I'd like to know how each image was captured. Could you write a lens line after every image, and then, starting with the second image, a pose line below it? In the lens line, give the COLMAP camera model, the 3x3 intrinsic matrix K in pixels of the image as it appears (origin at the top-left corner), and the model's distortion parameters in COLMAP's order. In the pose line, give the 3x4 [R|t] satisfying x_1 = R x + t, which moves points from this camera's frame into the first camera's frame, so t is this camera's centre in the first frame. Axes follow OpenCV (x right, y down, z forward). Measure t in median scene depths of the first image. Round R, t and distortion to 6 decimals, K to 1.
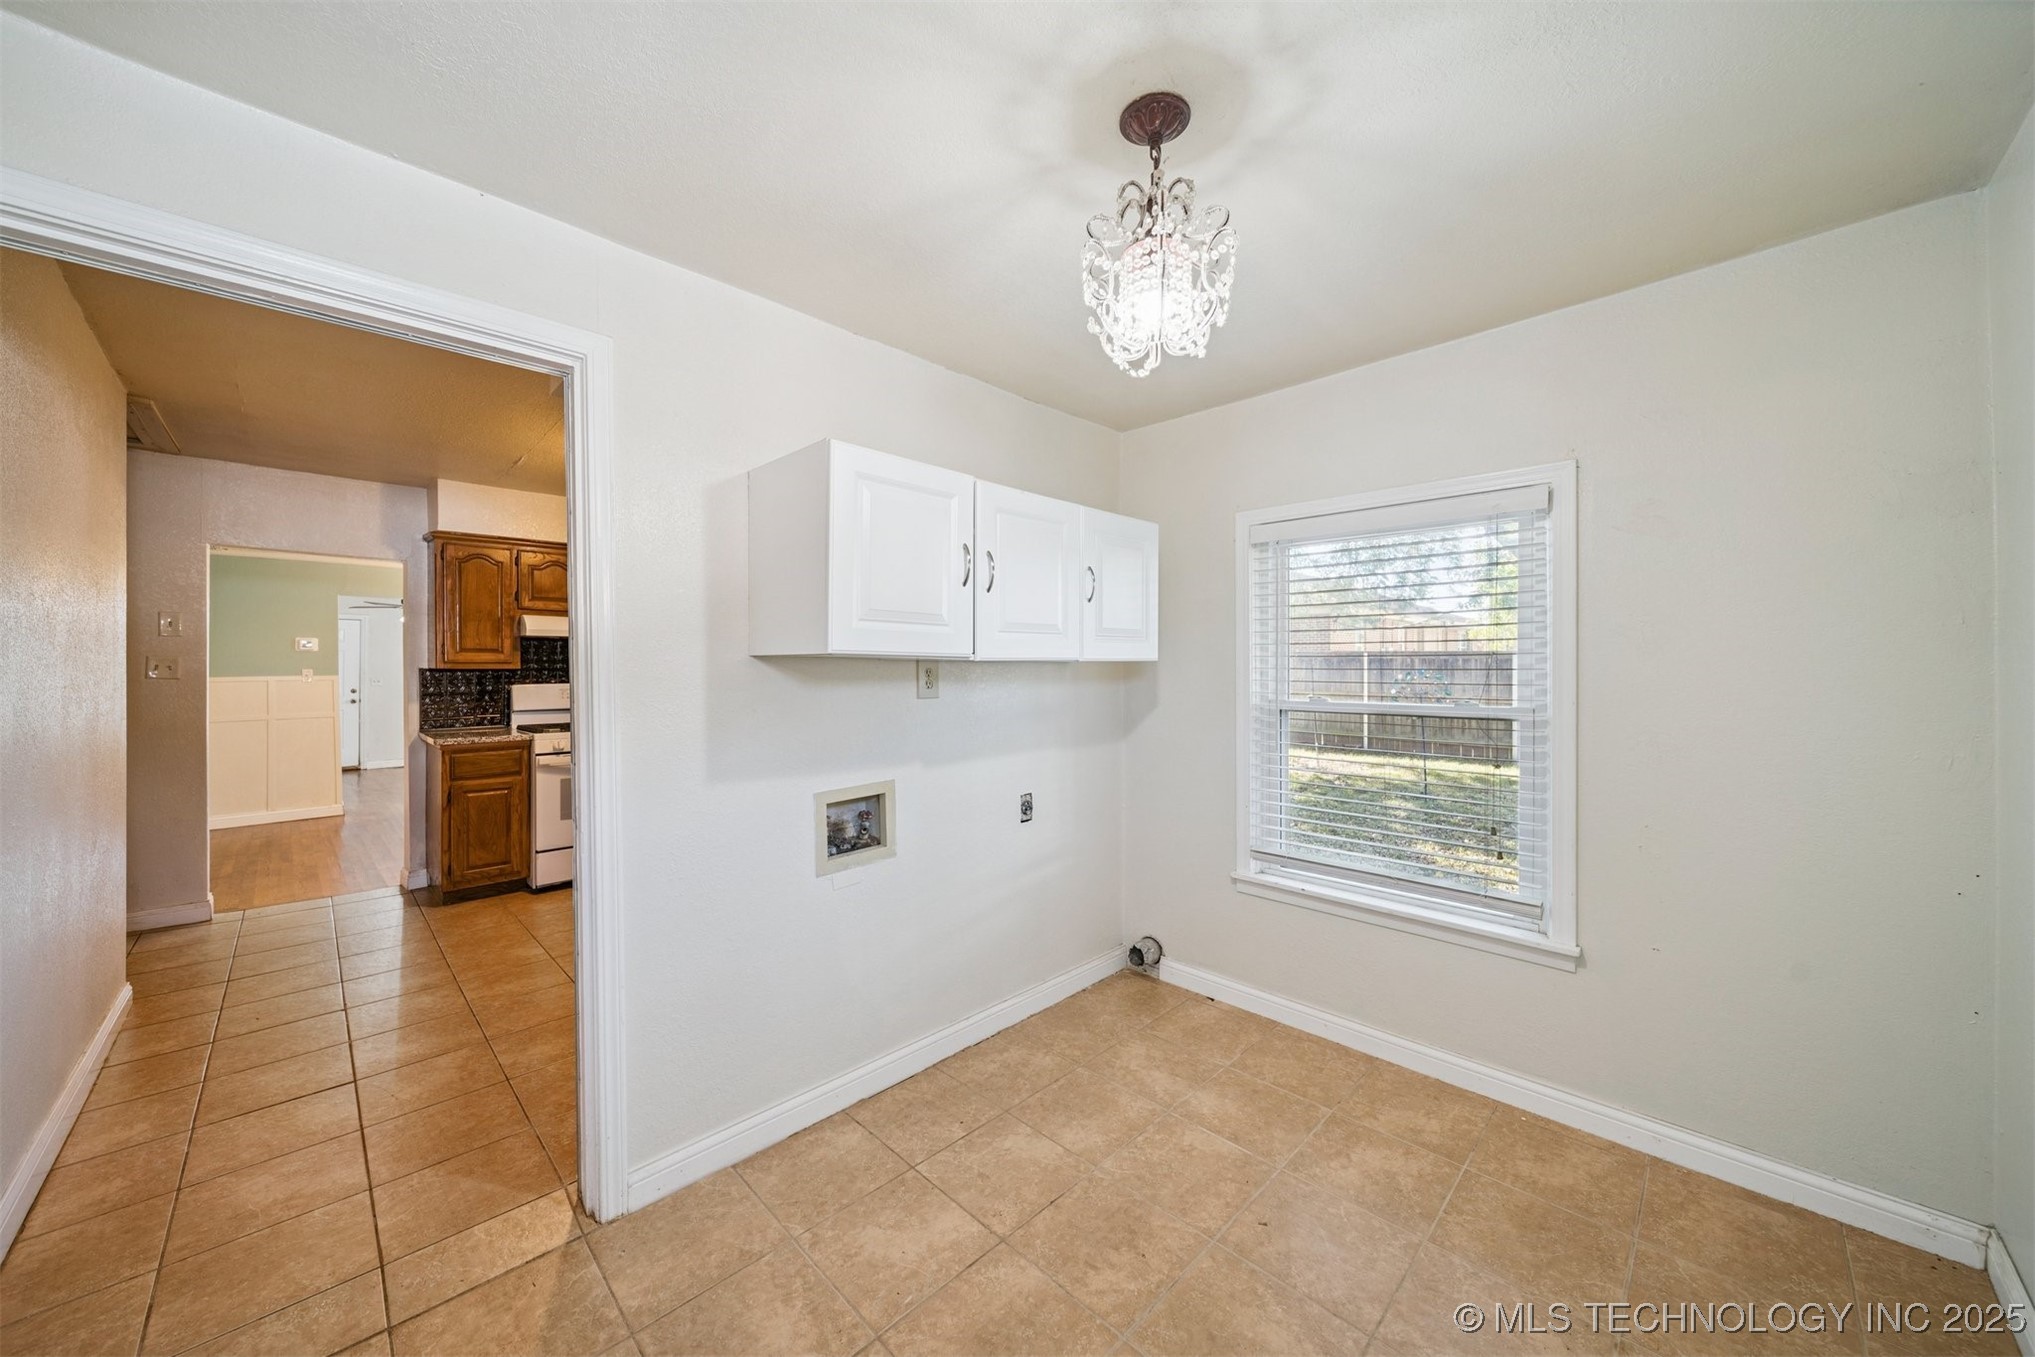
lens RADIAL K [[717.1, 0, 1015.0], [0, 717.1, 668.1], [0, 0, 1]] dist [-0.003613, 0.000146]
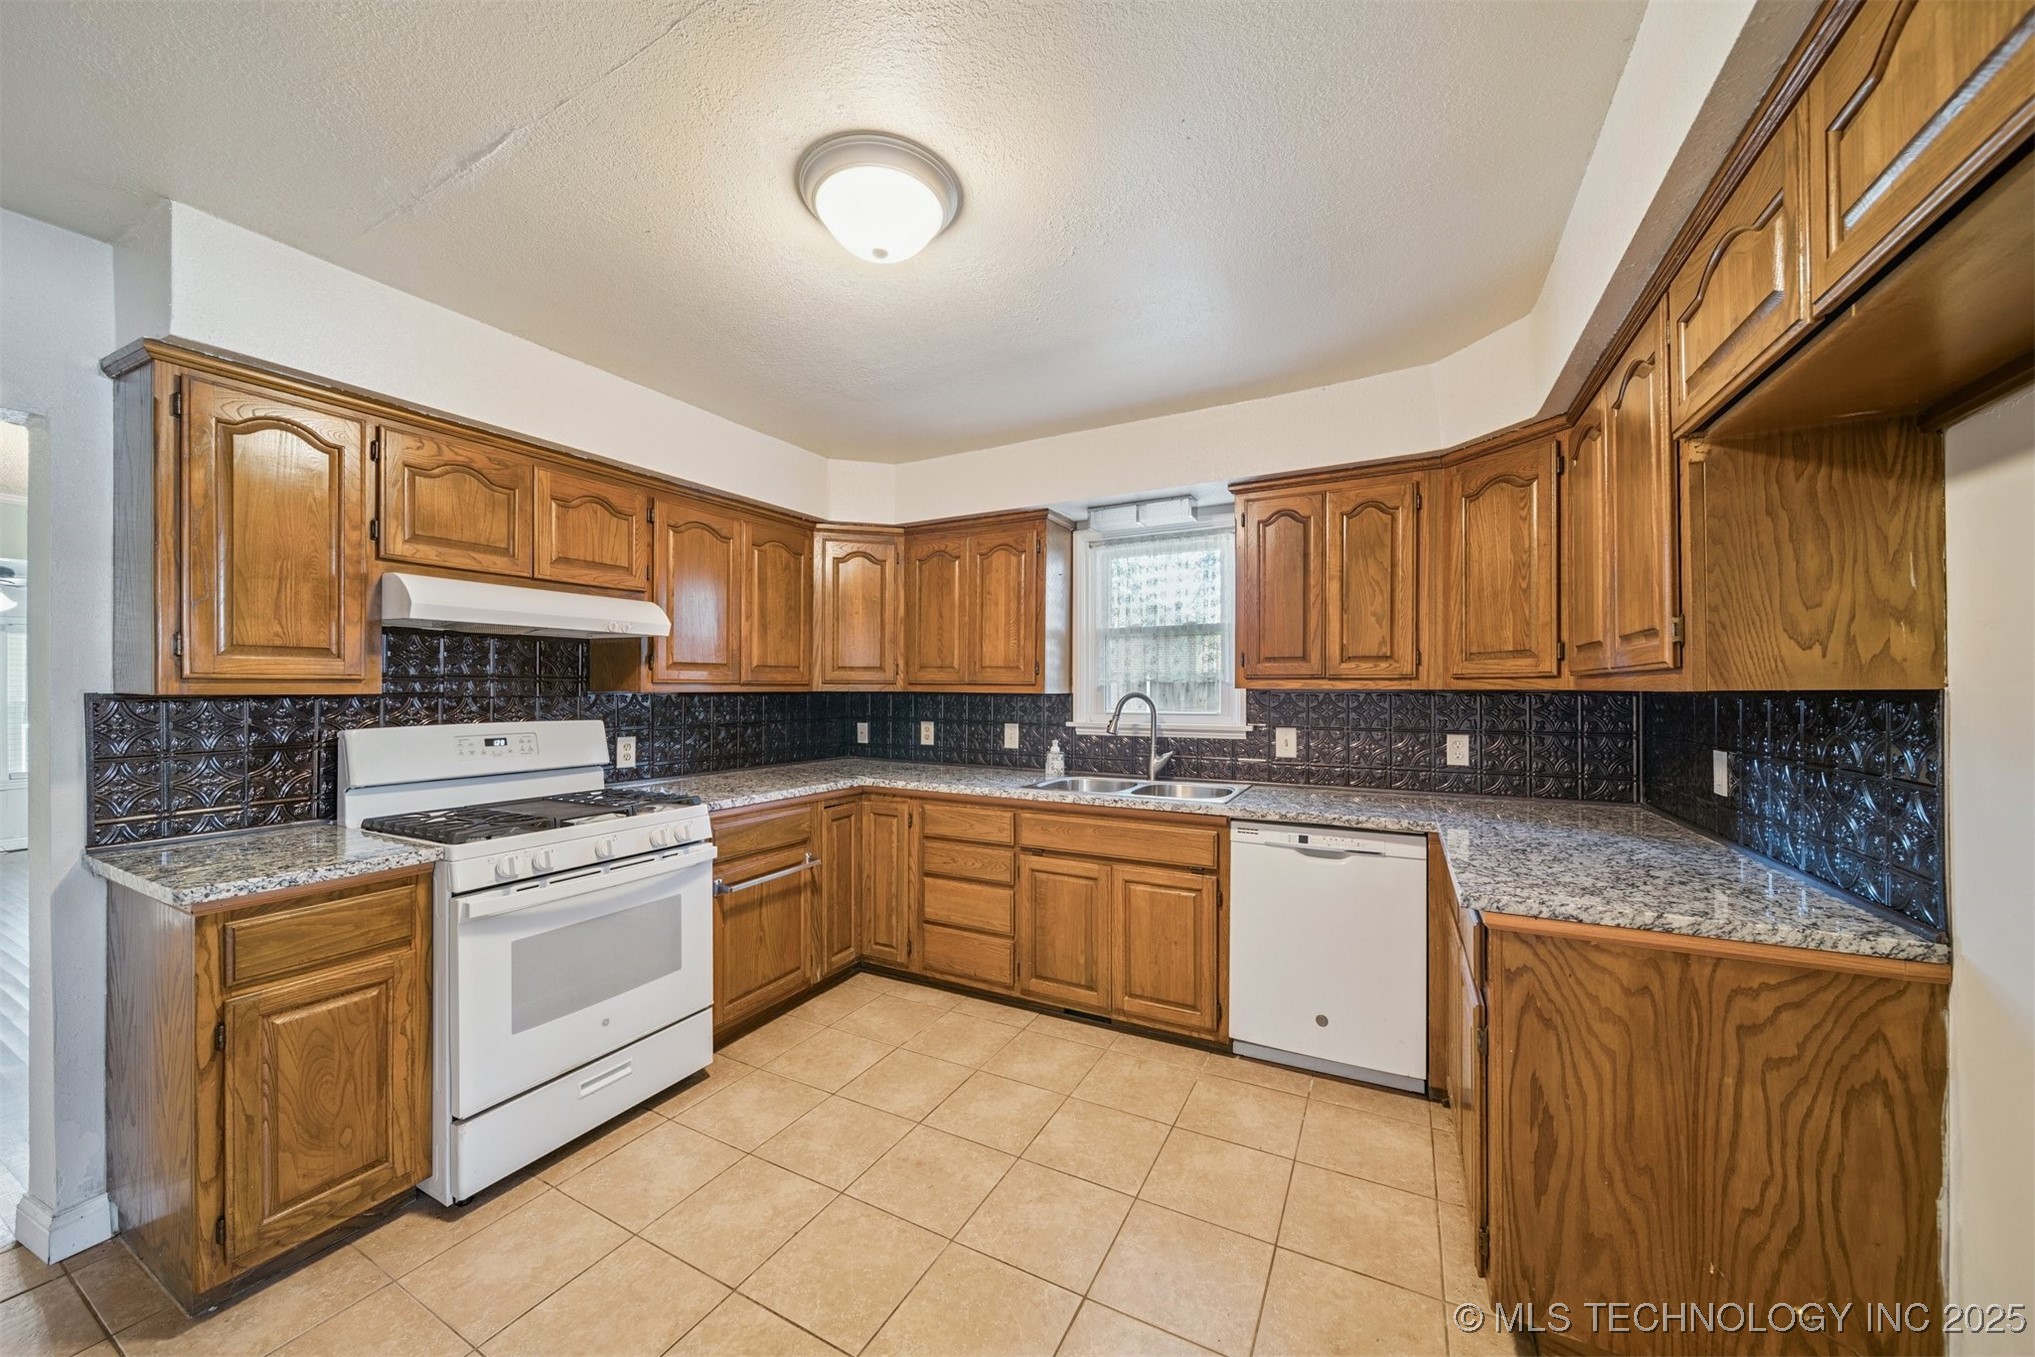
lens RADIAL K [[717.1, 0, 1019.1], [0, 717.1, 685.2], [0, 0, 1]] dist [-0.003613, 0.000146]
pose [[0.956486, 0.002392, 0.291768, -0.452179], [-0.001801, 0.999996, -0.002292, -0.004229], [-0.291773, 0.001667, 0.956486, 0.470184]]
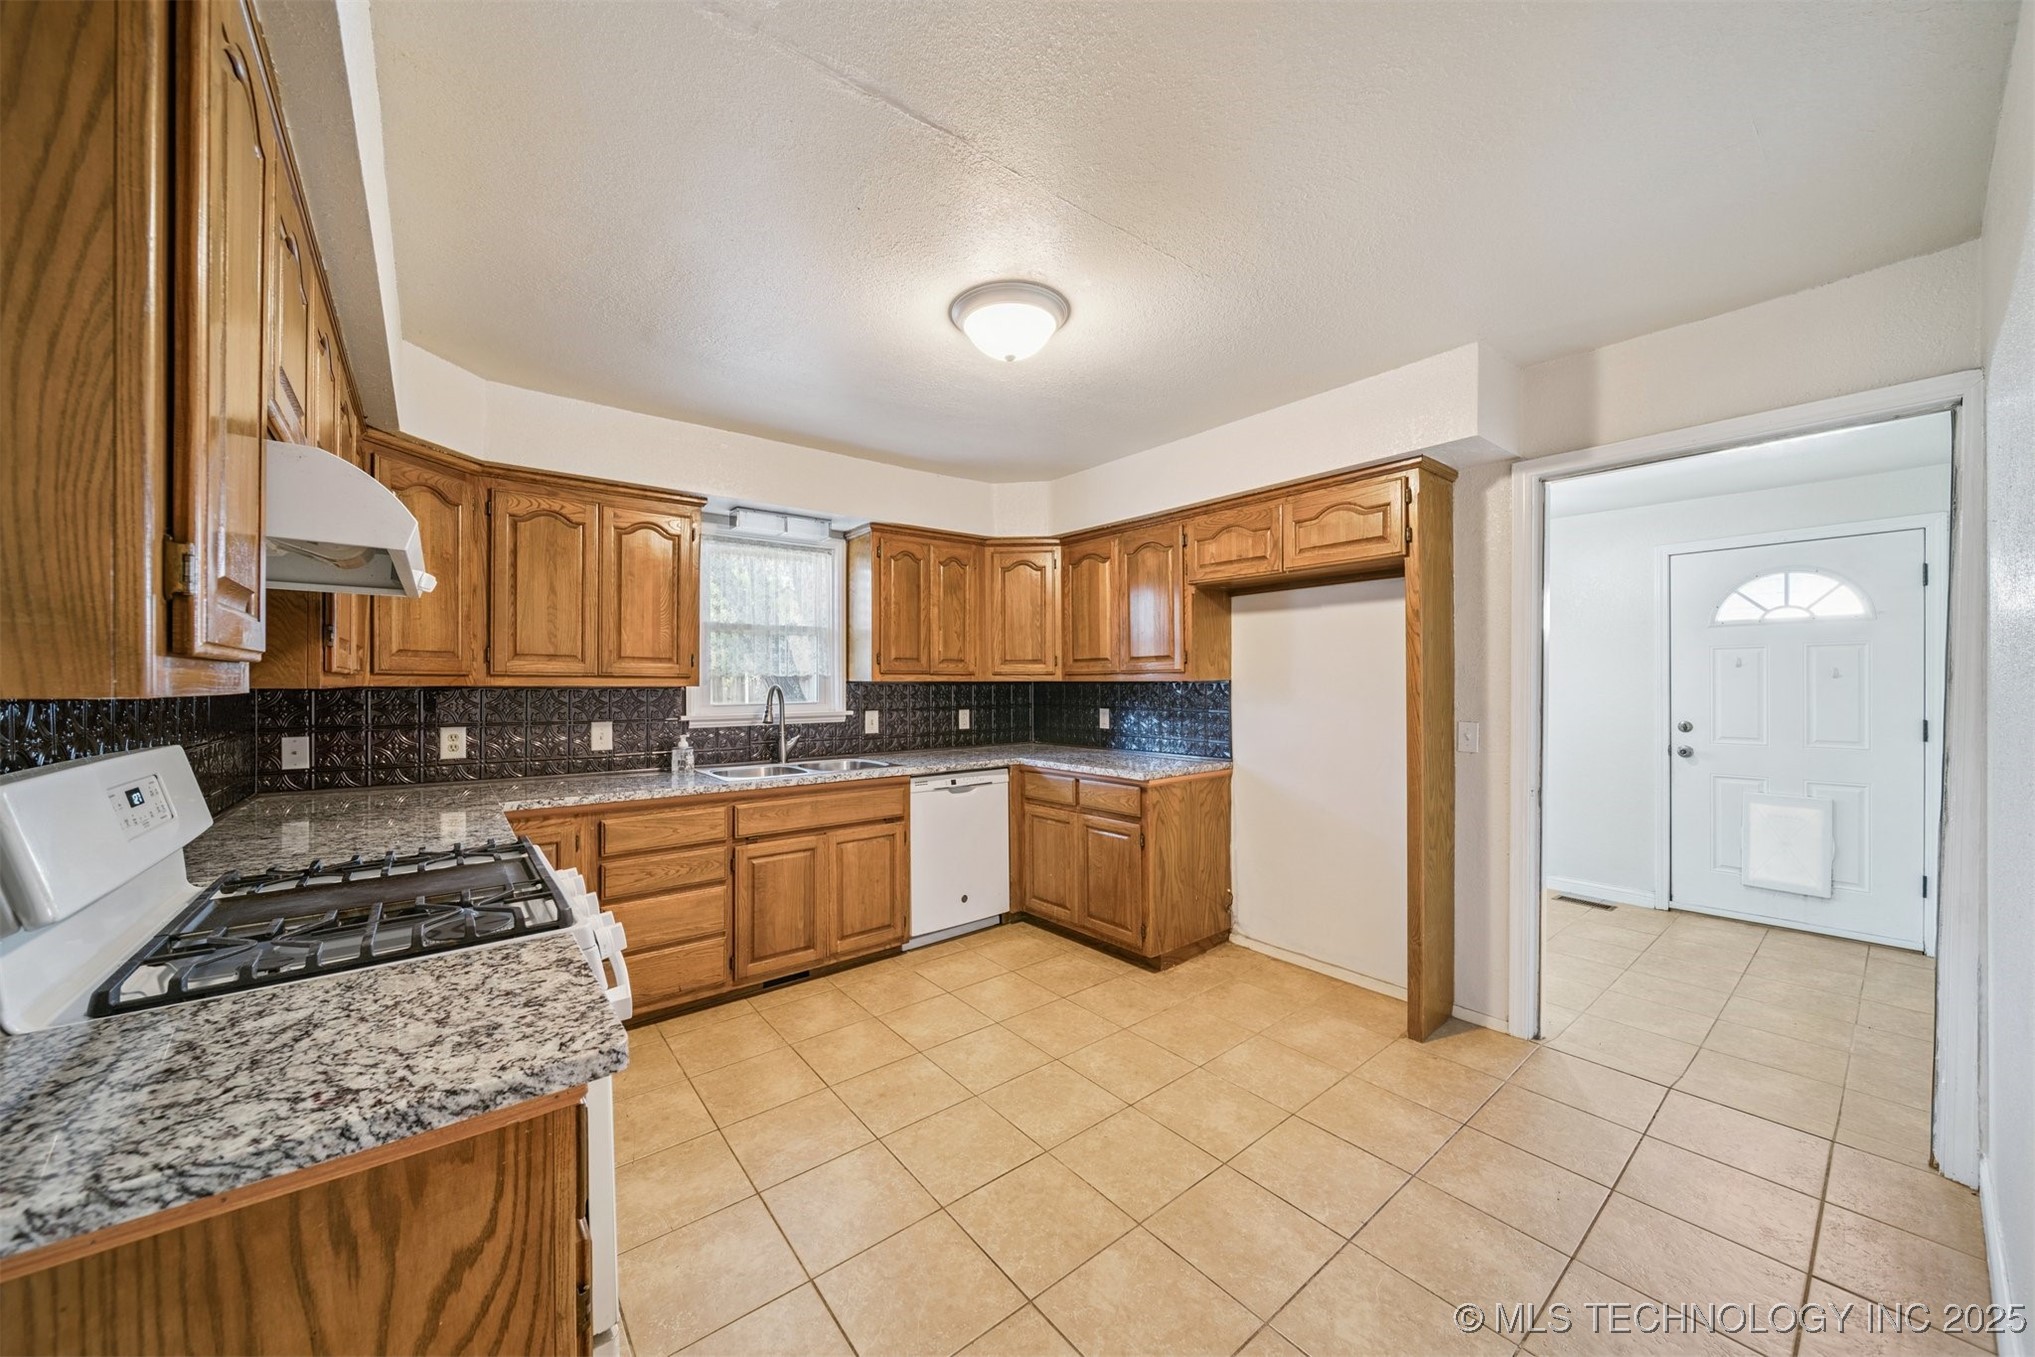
lens RADIAL K [[717.1, 0, 1020.3], [0, 717.1, 680.0], [0, 0, 1]] dist [-0.003613, 0.000146]
pose [[0.108814, 0.002853, 0.994058, -1.150937], [0.000485, 0.999996, -0.002923, 0.000288], [-0.994062, 0.000800, 0.108812, 0.948668]]
